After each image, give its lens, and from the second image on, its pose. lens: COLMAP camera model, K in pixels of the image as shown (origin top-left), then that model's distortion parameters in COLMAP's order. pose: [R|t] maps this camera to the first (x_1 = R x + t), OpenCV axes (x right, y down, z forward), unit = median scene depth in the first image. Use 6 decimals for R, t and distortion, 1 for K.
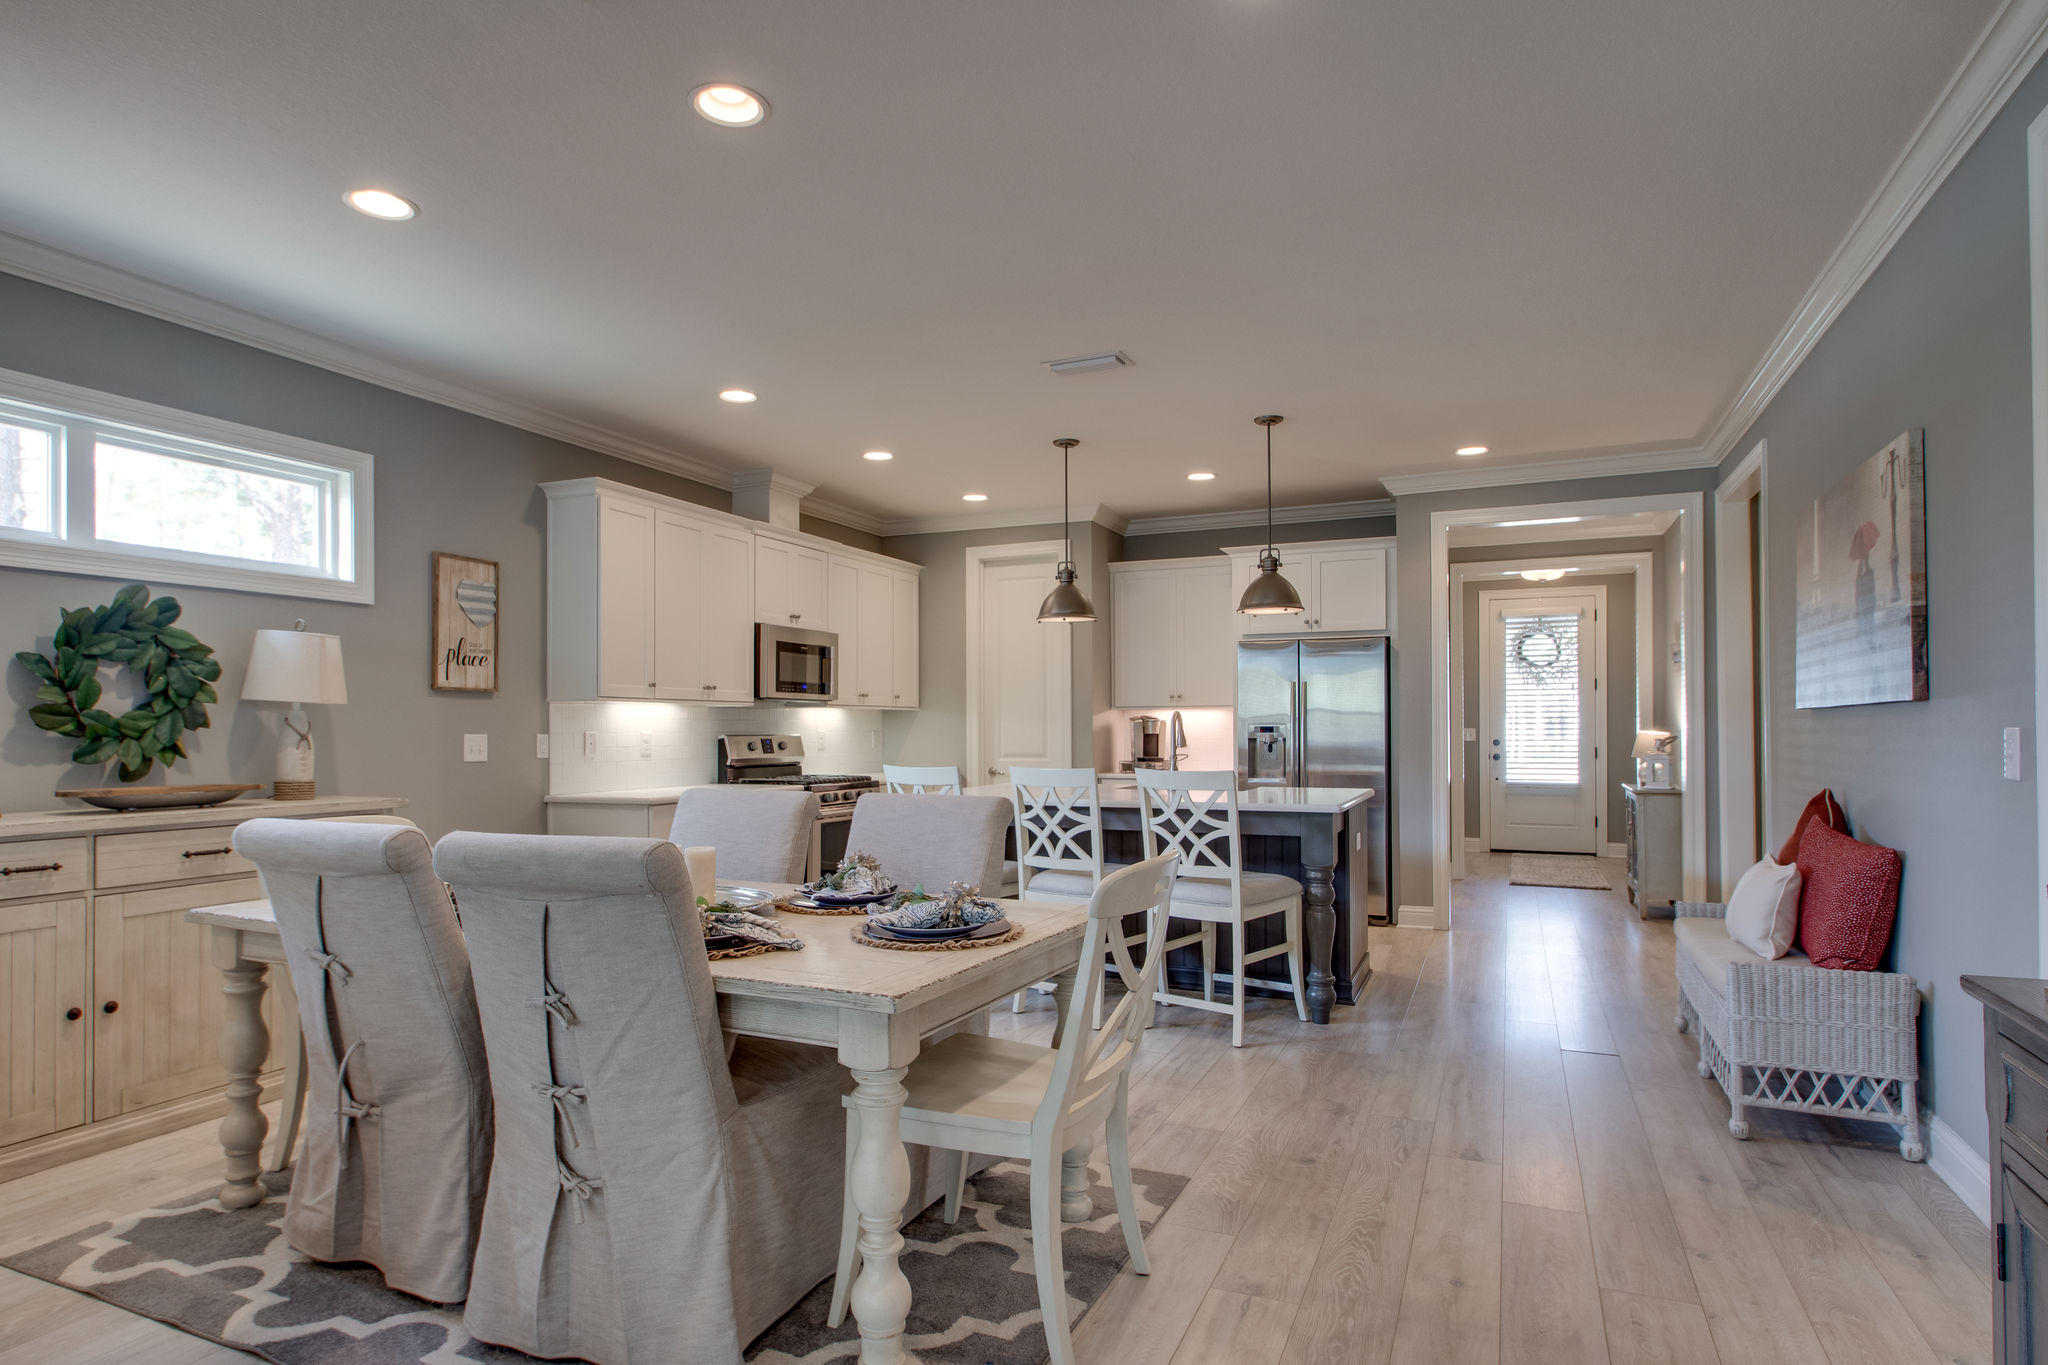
lens RADIAL K [[1132.3, 0, 993.4], [0, 1132.3, 720.3], [0, 0, 1]] dist [0.018681, -0.000043]
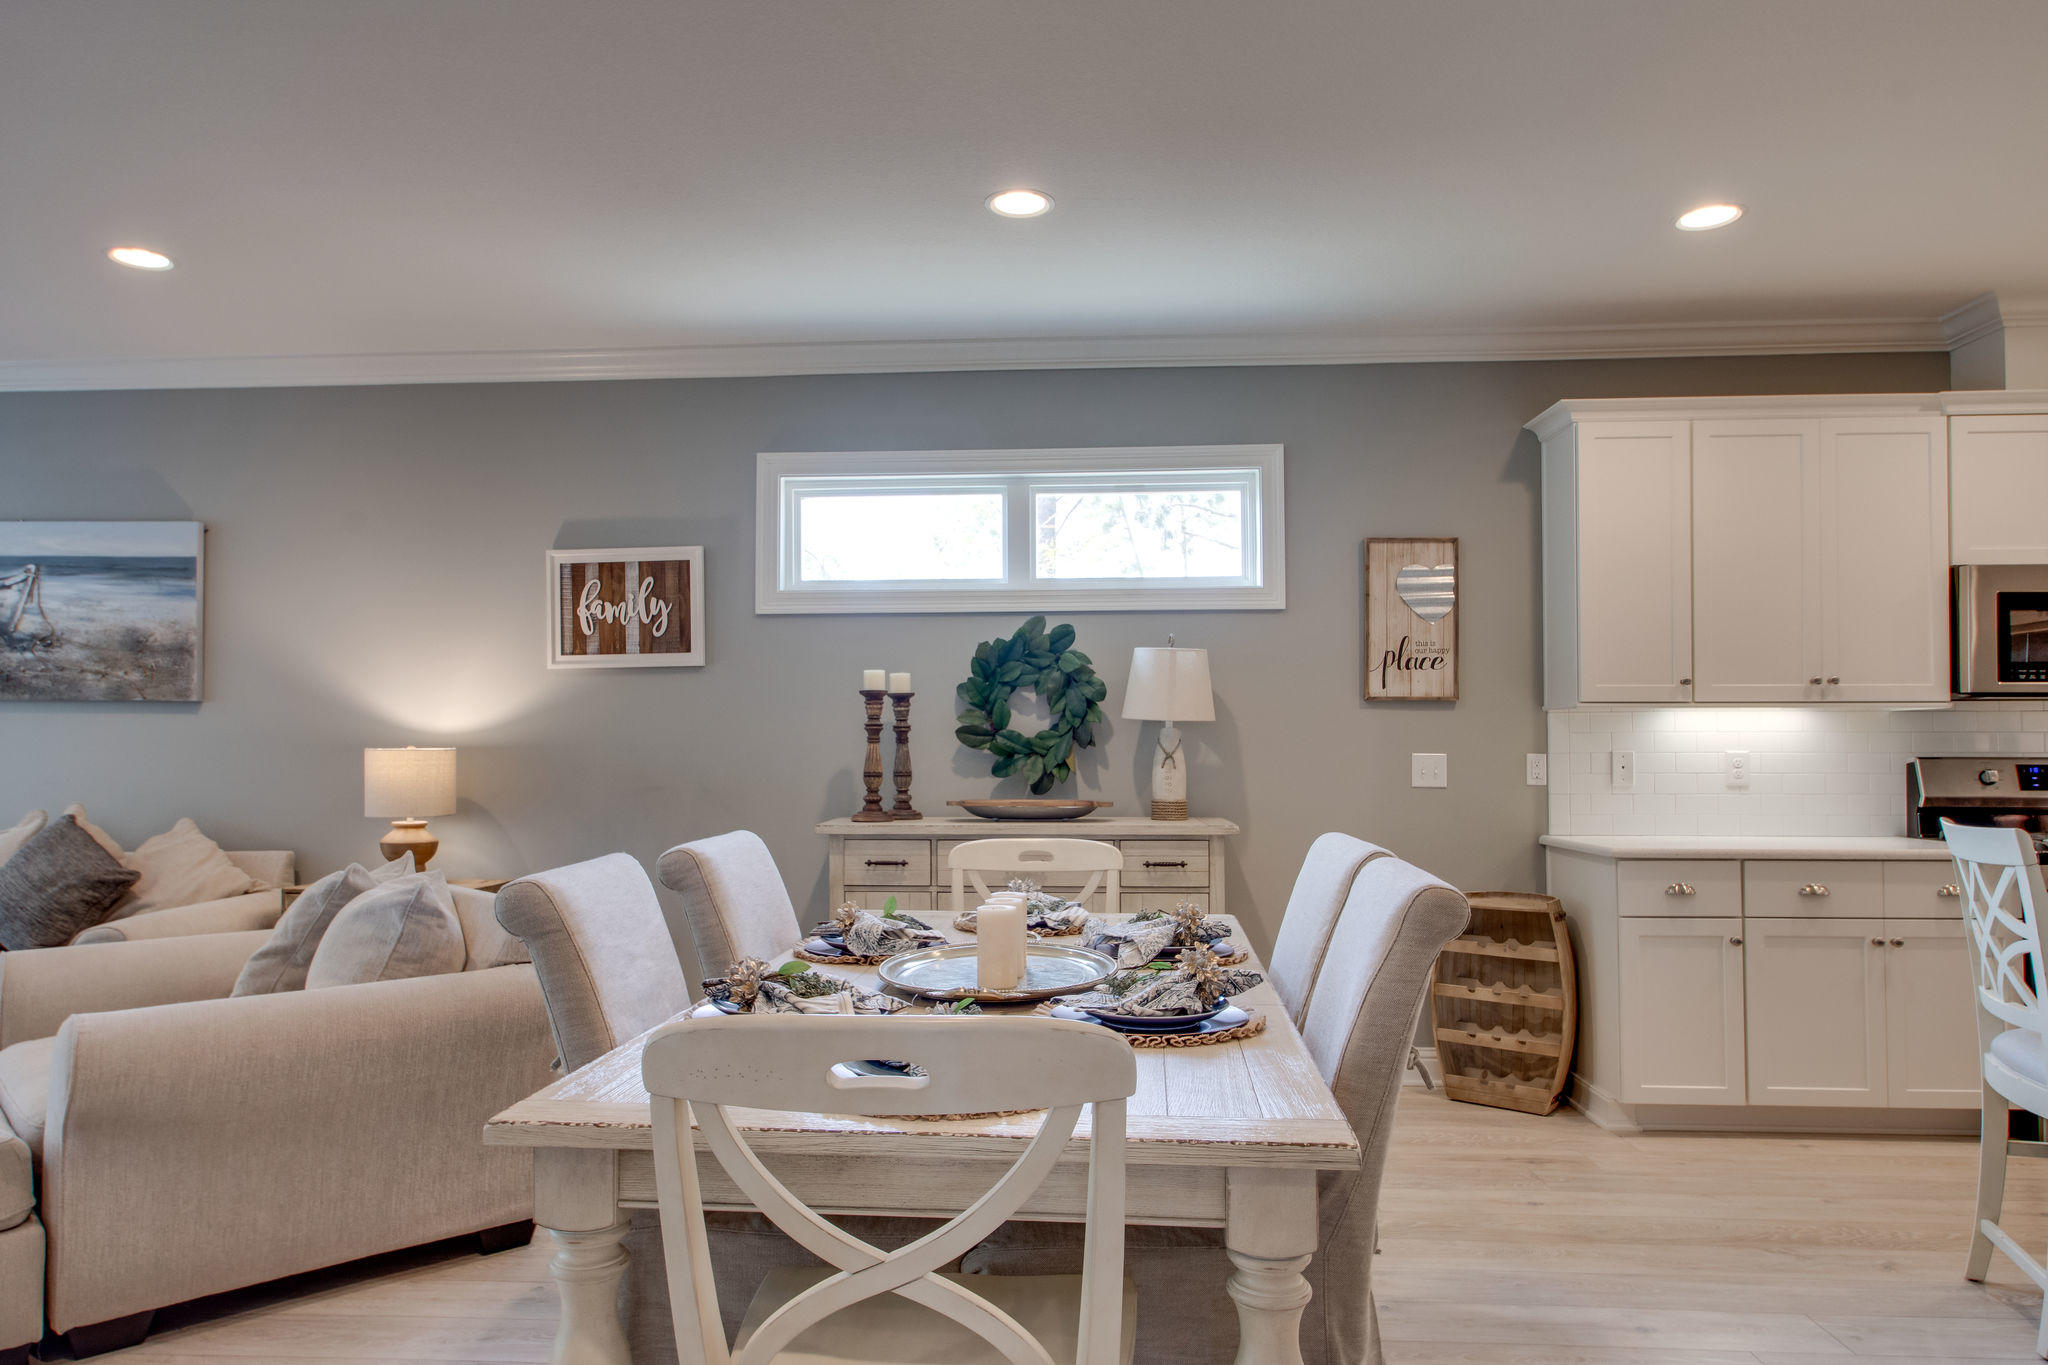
lens RADIAL K [[1316.4, 0, 1002.2], [0, 1316.4, 716.4], [0, 0, 1]] dist [0.002691, 0.001607]
pose [[0.357266, -0.018722, -0.933815, 0.249871], [0.008170, 0.999823, -0.016920, -0.000522], [0.933967, -0.001584, 0.357355, 0.300279]]
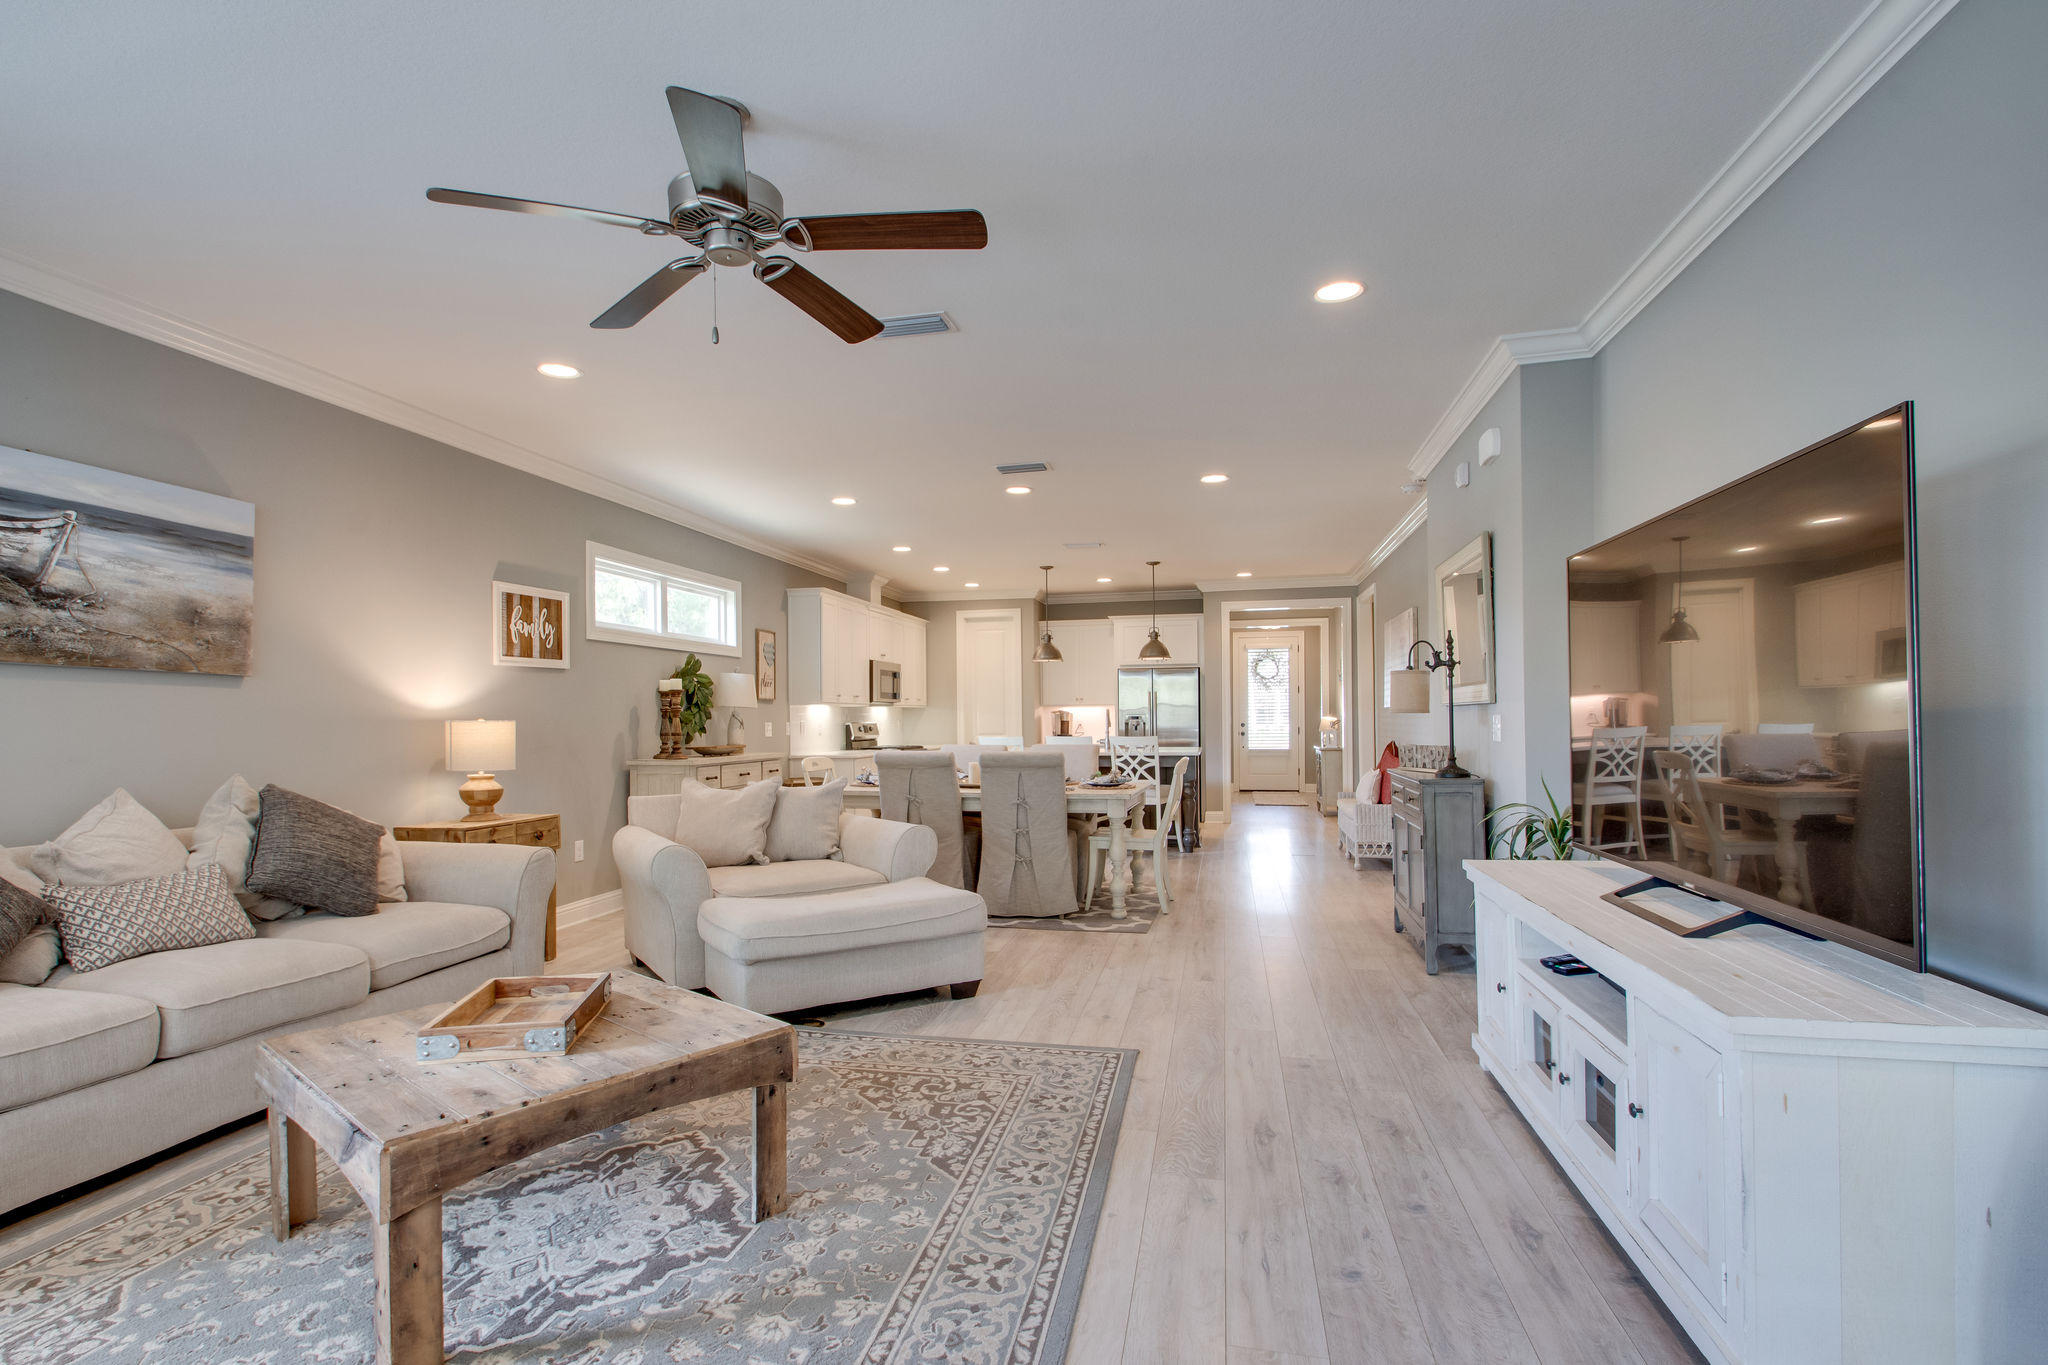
lens RADIAL K [[988.0, 0, 999.6], [0, 988.0, 717.2], [0, 0, 1]] dist [0.022960, -0.012573]
pose [[0.979639, -0.005679, 0.200688, -0.323711], [0.004862, 0.999978, 0.004565, -0.001955], [-0.200710, -0.003497, 0.979645, -0.565206]]
